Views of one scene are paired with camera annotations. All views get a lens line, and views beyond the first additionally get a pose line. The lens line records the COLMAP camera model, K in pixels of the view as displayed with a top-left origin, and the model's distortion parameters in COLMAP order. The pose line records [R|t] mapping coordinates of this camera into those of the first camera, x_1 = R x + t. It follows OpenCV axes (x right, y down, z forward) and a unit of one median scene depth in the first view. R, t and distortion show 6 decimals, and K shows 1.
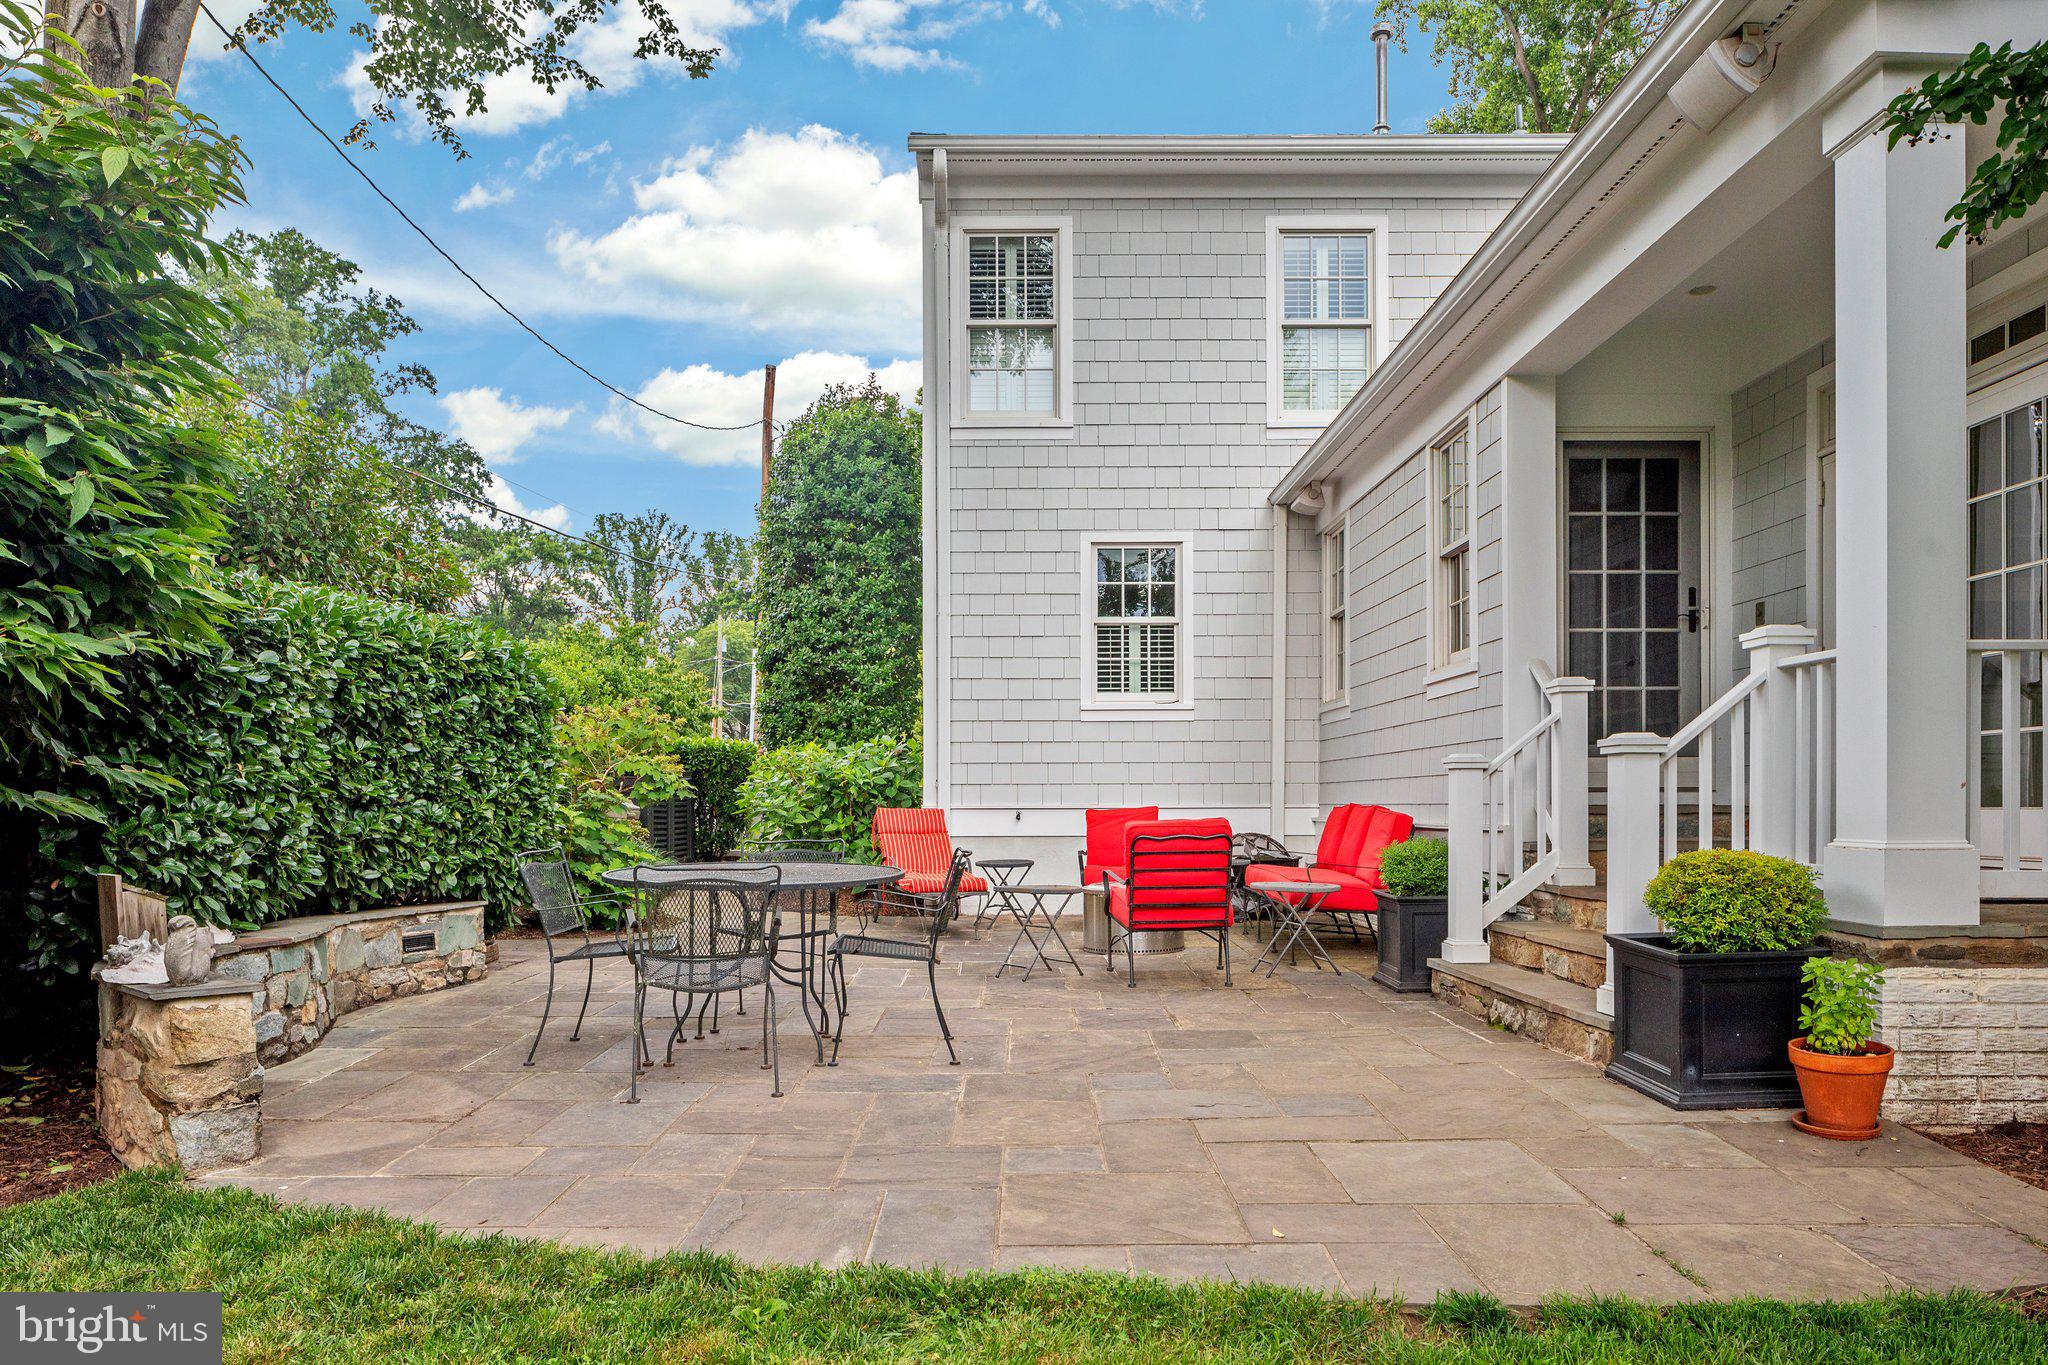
lens RADIAL K [[1392.3, 0, 985.4], [0, 1392.3, 812.2], [0, 0, 1]] dist [-0.004896, 0.000954]
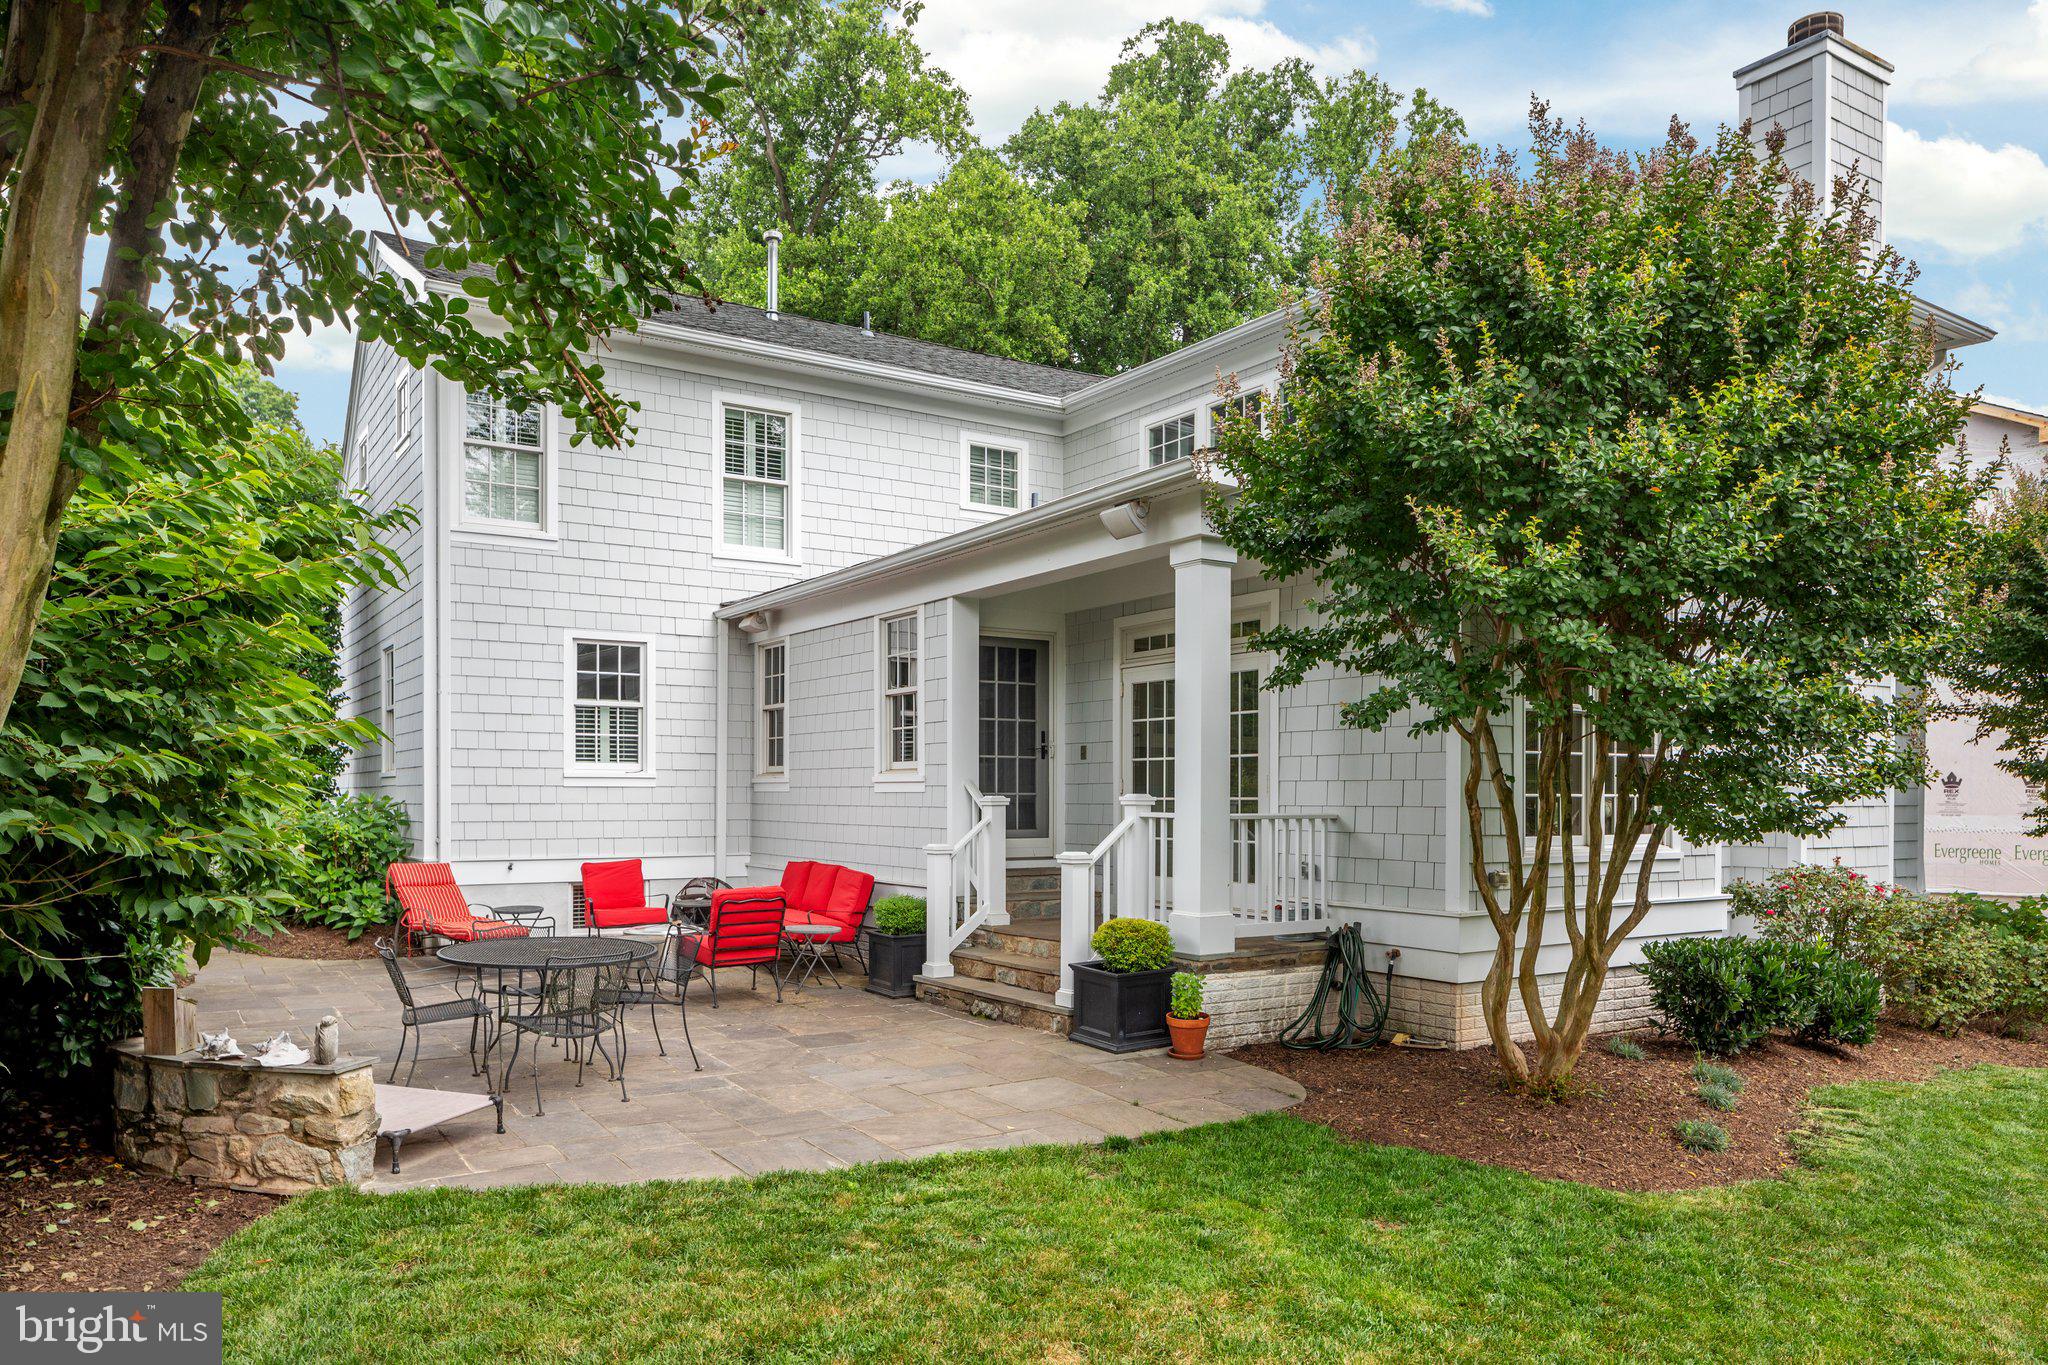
lens RADIAL K [[1392.3, 0, 985.4], [0, 1392.3, 812.2], [0, 0, 1]] dist [-0.004896, 0.000954]
pose [[0.846721, -0.002011, 0.532033, -0.457415], [-0.002174, 0.999971, 0.007239, -0.091480], [-0.532032, -0.007286, 0.846693, -0.366956]]
